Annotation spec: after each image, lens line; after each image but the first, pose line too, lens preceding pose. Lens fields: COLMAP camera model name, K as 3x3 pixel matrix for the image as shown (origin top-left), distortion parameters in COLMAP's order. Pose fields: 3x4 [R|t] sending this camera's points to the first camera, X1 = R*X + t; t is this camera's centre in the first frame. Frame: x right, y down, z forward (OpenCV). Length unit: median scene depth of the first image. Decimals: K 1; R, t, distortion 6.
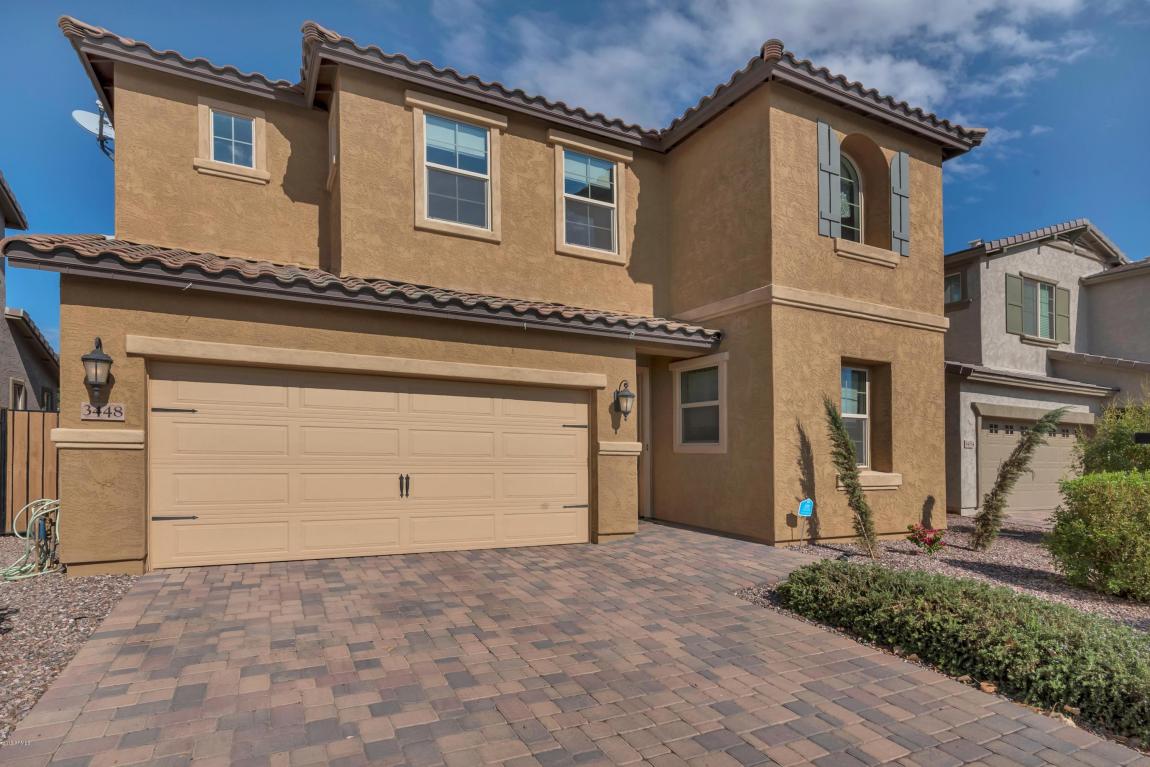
lens RADIAL K [[561.9, 0, 574.6], [0, 561.9, 380.7], [0, 0, 1]] dist [-0.001549, 0.001159]
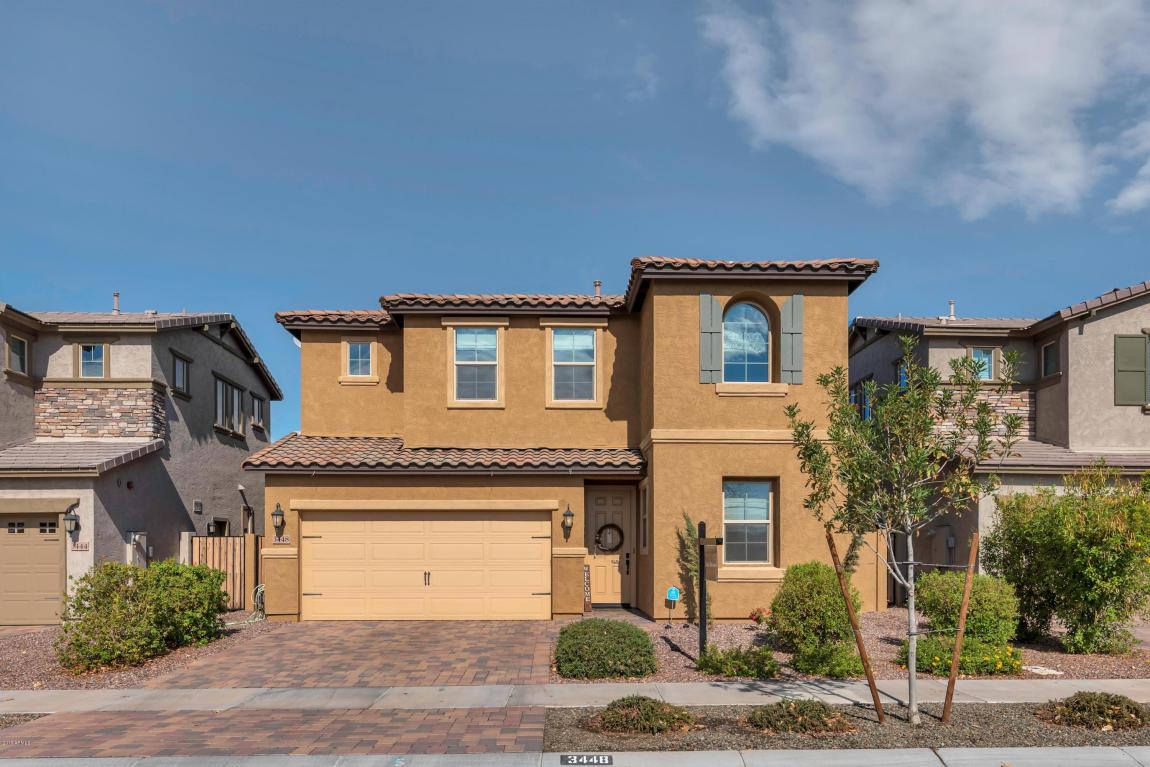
lens RADIAL K [[758.6, 0, 573.6], [0, 758.6, 384.5], [0, 0, 1]] dist [0.002447, 0.000012]
pose [[0.894868, -0.114929, -0.431281, 0.901736], [0.071261, 0.990674, -0.116137, -0.070634], [0.440606, 0.073194, 0.894712, -0.686258]]
